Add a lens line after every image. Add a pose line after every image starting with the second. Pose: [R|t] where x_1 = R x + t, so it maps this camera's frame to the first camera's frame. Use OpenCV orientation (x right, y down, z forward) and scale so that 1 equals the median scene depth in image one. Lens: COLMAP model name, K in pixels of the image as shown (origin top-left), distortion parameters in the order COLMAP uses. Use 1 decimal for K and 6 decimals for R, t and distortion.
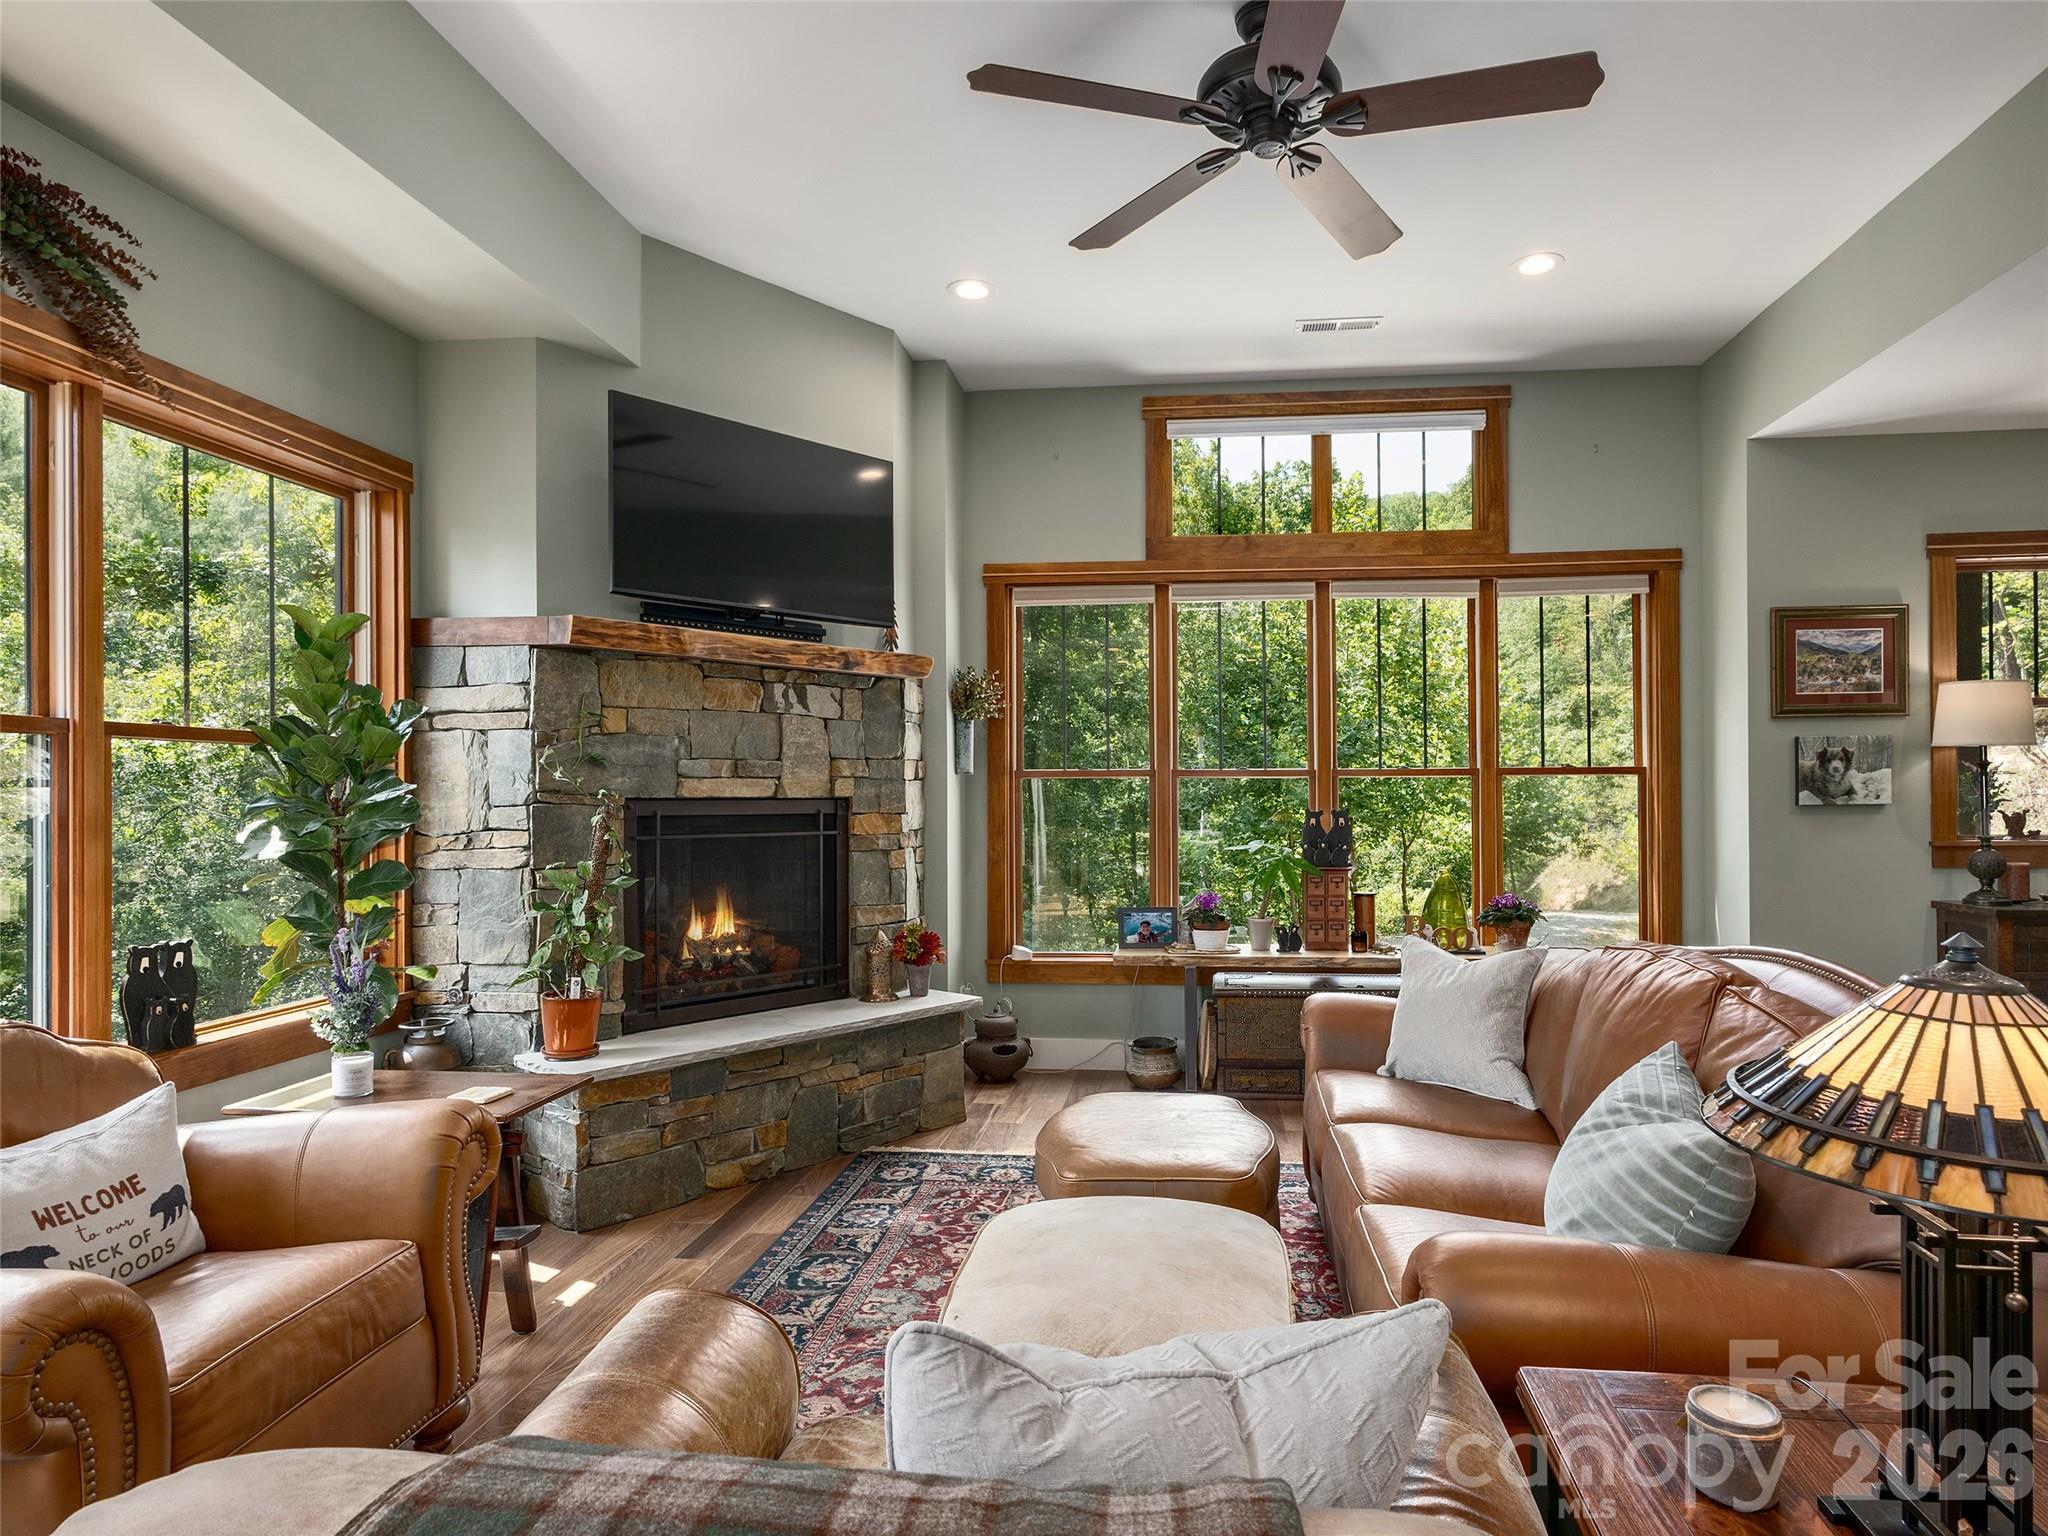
lens RADIAL K [[1117.1, 0, 1072.6], [0, 1117.1, 787.9], [0, 0, 1]] dist [-0.004509, 0.003075]
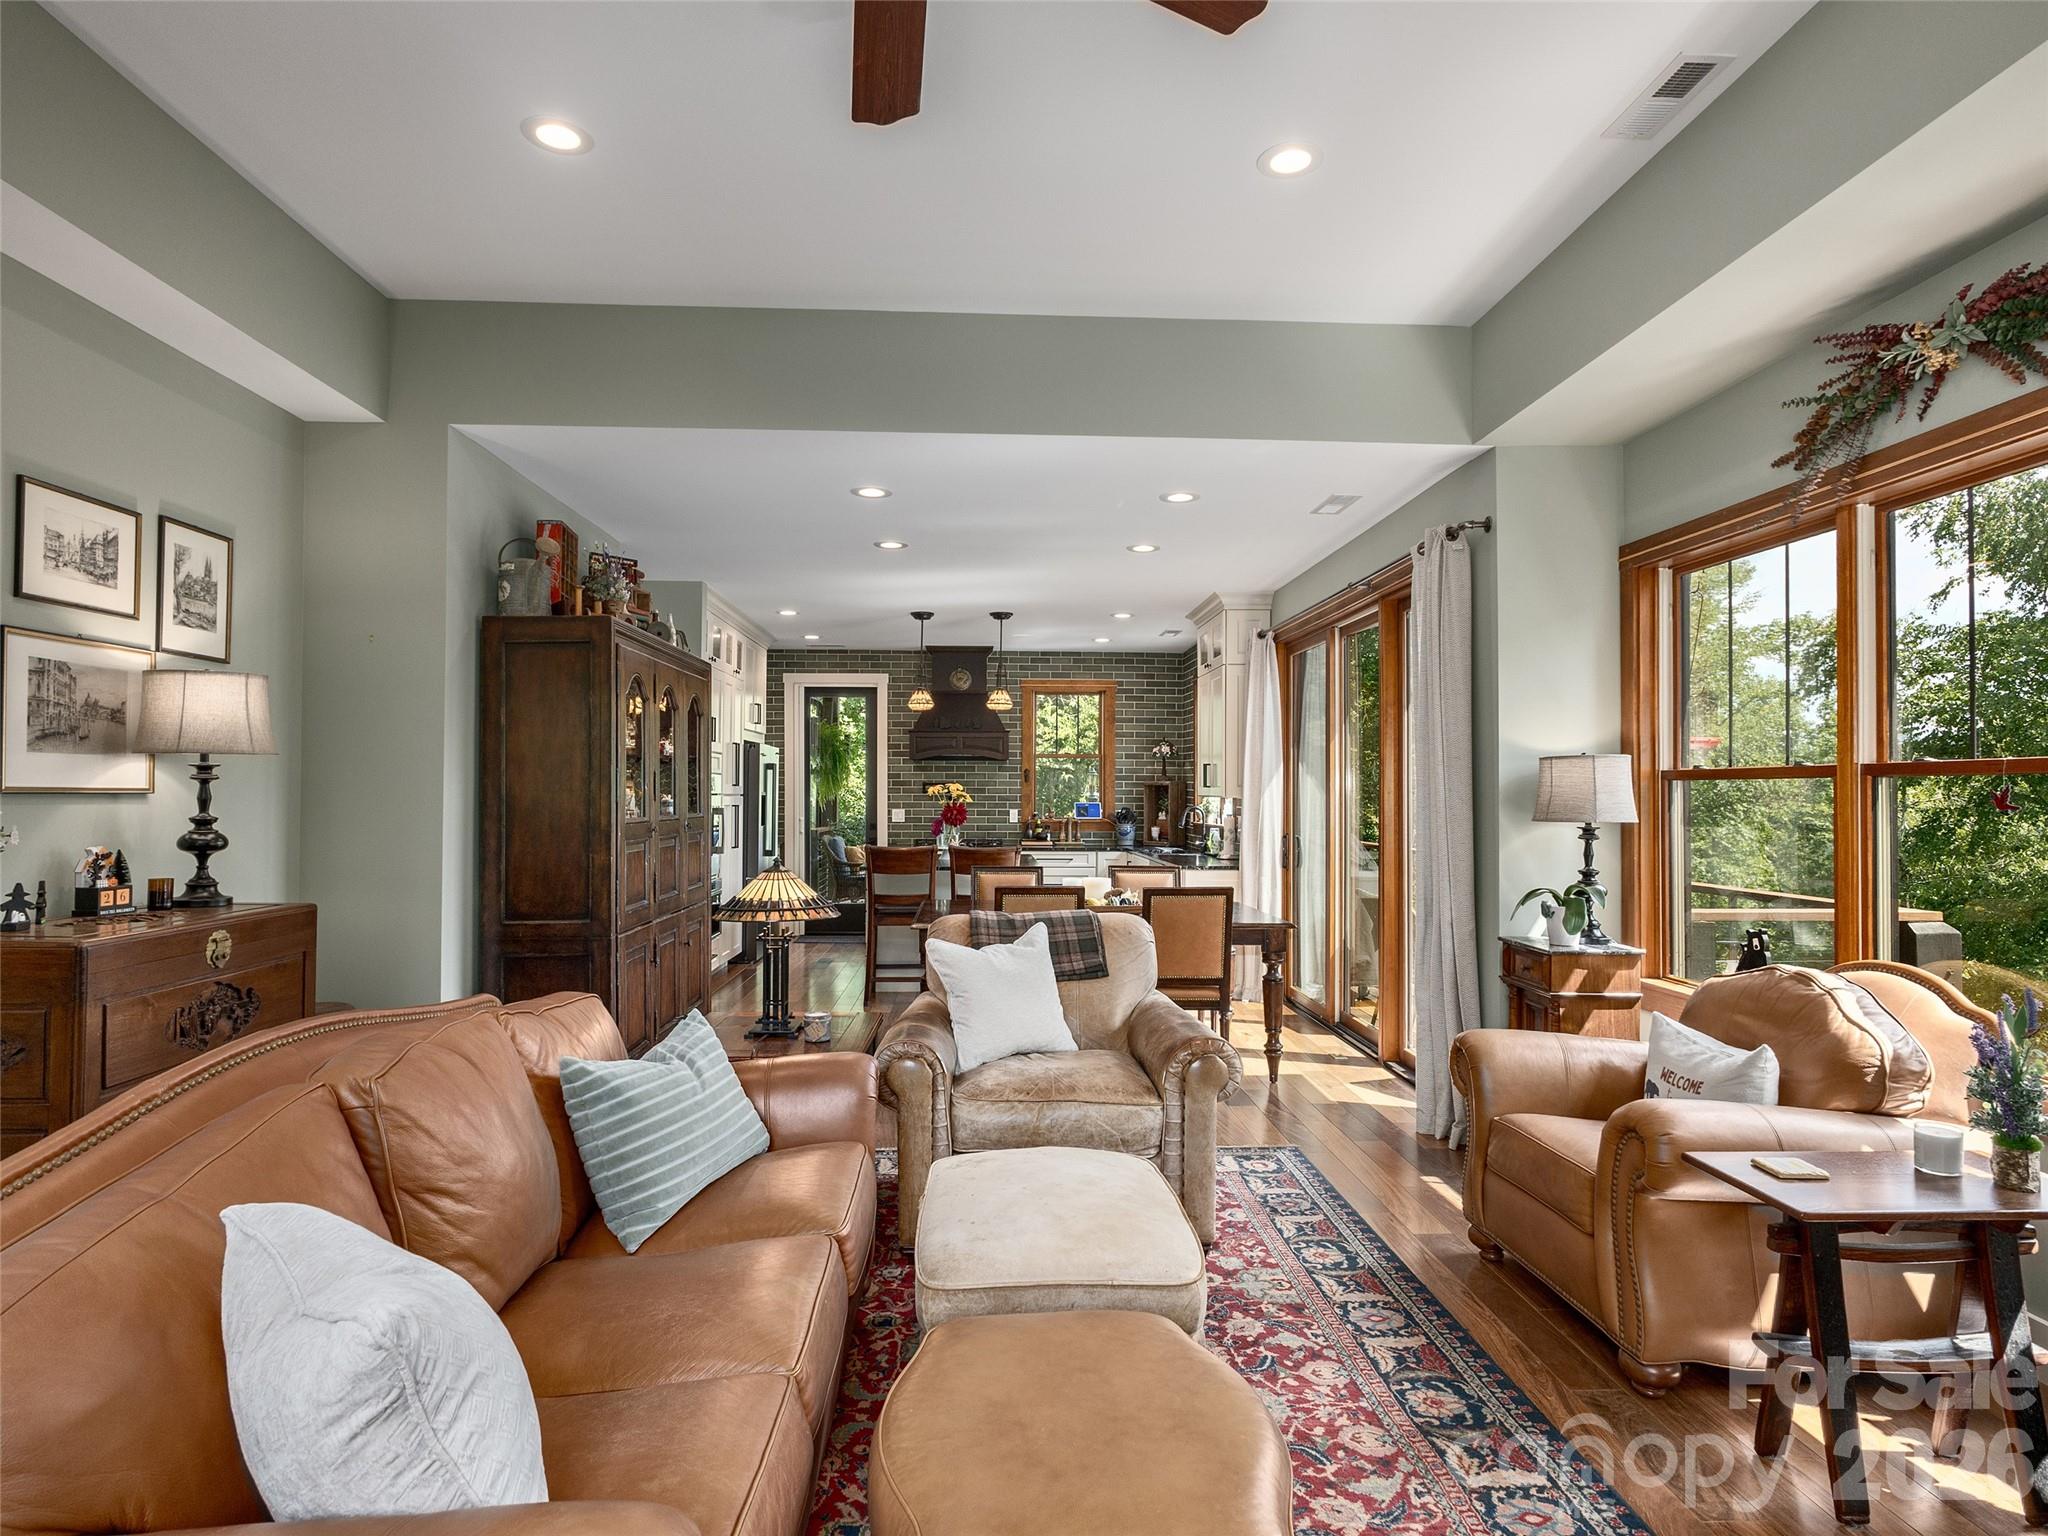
lens RADIAL K [[1117.1, 0, 1007.6], [0, 1117.1, 772.2], [0, 0, 1]] dist [-0.004509, 0.003075]
pose [[-0.988273, -0.004272, -0.152640, 0.134879], [-0.000606, 0.999710, -0.024059, -0.013339], [0.152699, -0.023684, -0.987989, 1.046039]]
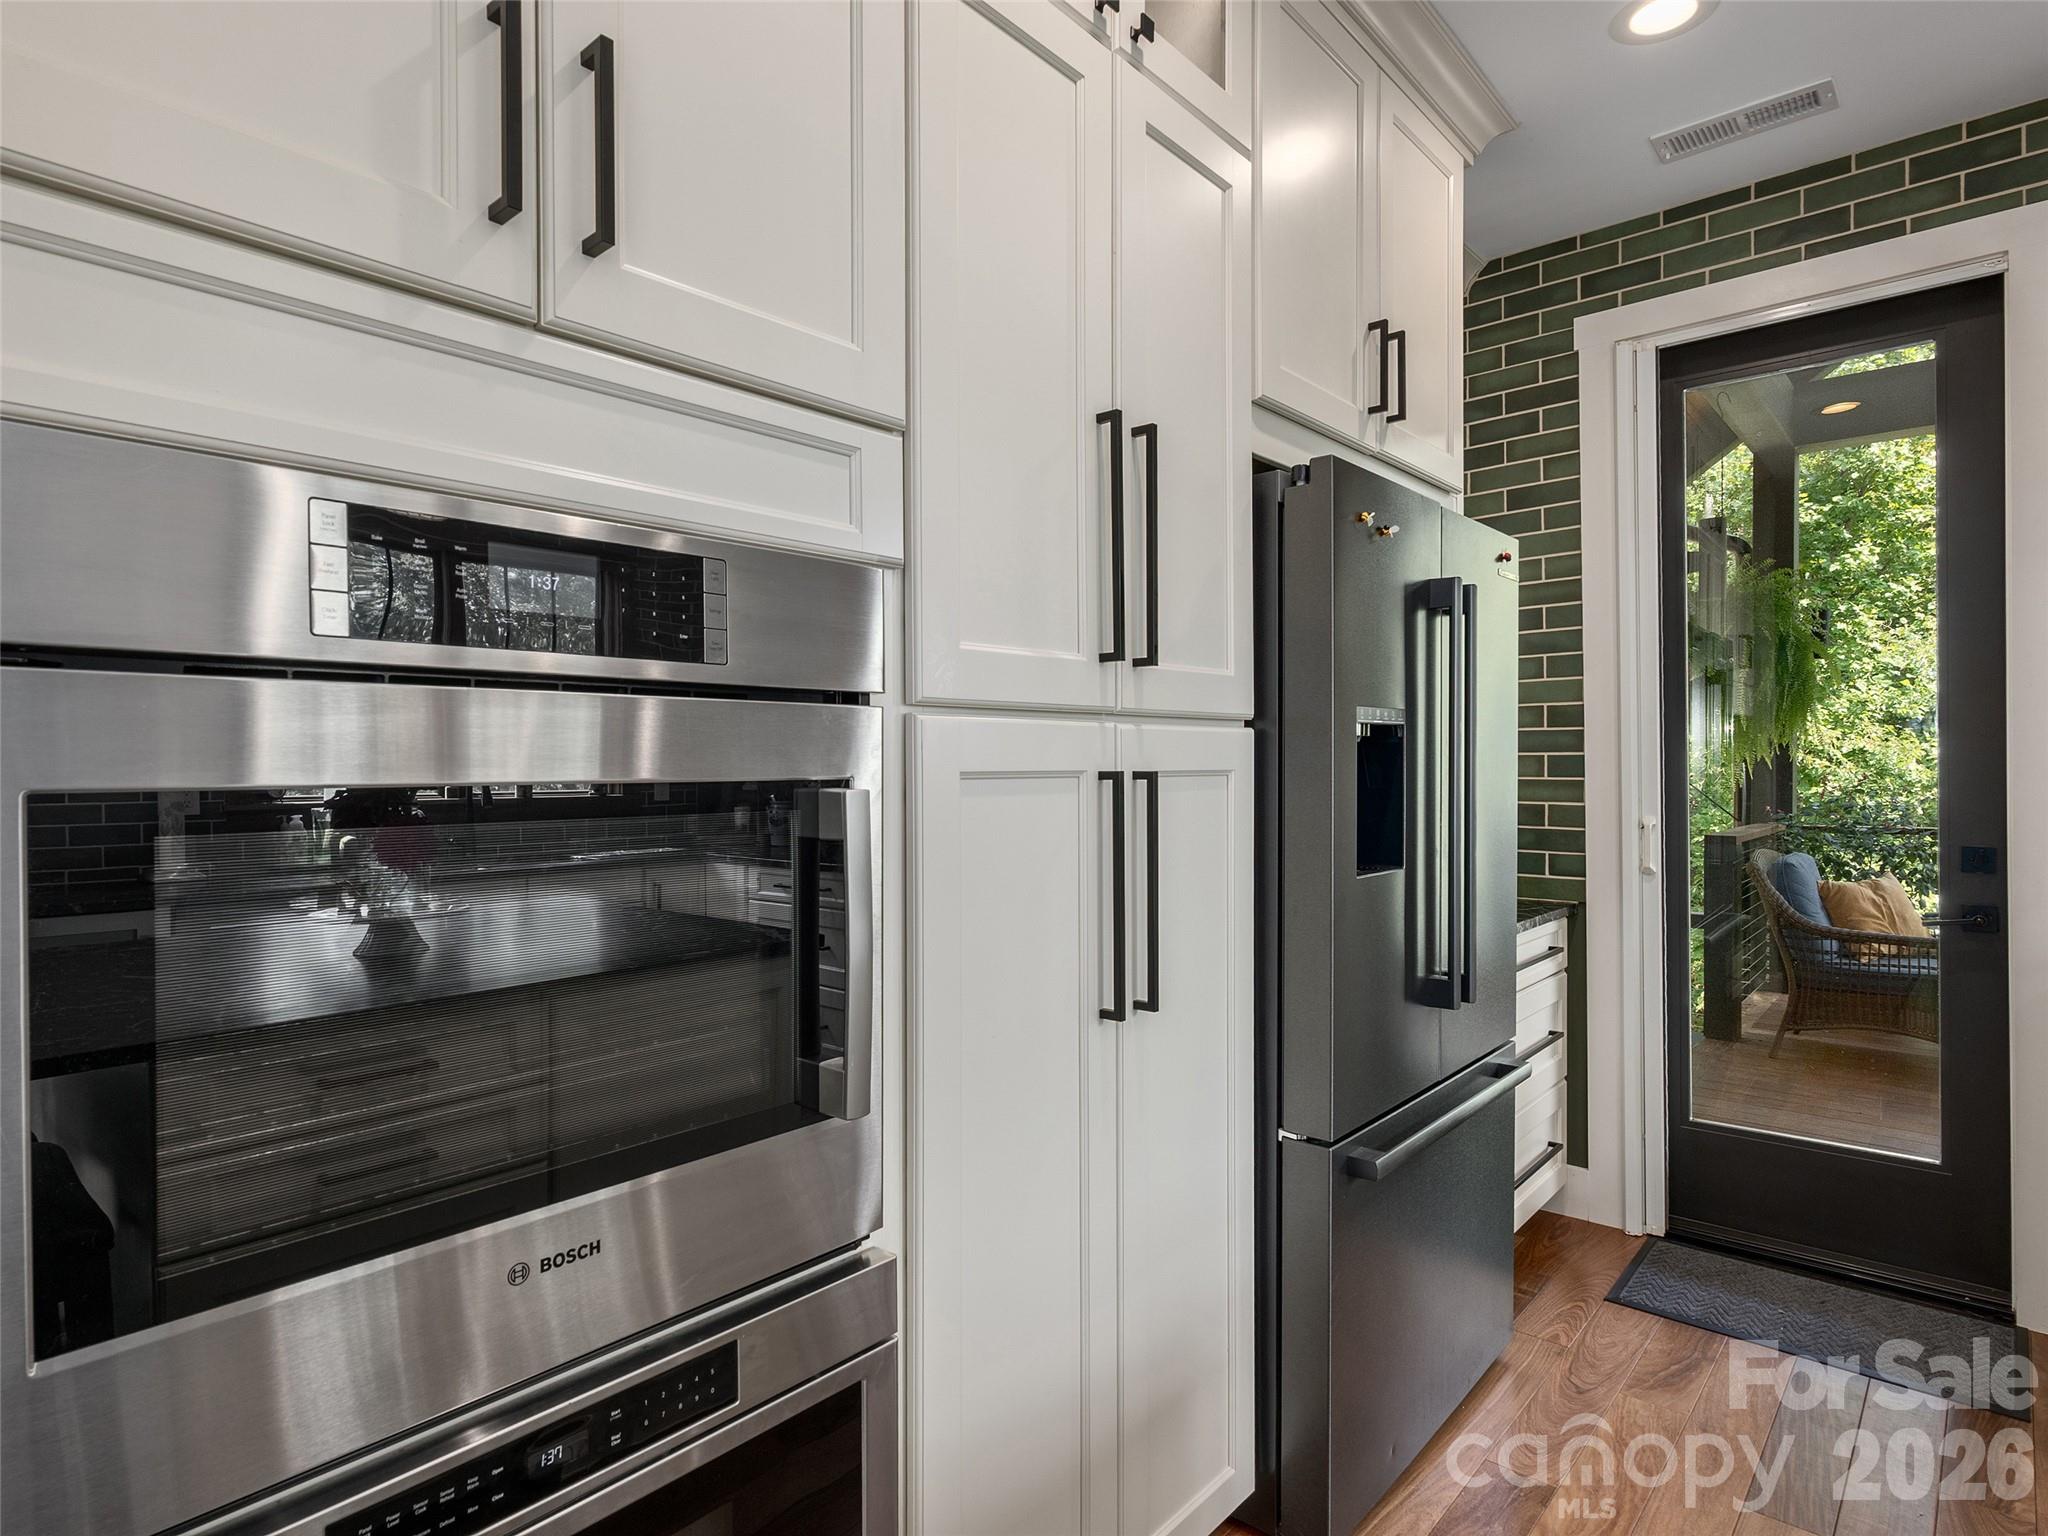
lens RADIAL K [[1117.1, 0, 1026.0], [0, 1117.1, 771.1], [0, 0, 1]] dist [-0.004509, 0.003075]
pose [[-0.827640, 0.002555, 0.561253, 0.140013], [0.003694, 0.999993, 0.000895, -0.002369], [-0.561246, 0.002814, -0.827644, -0.688646]]
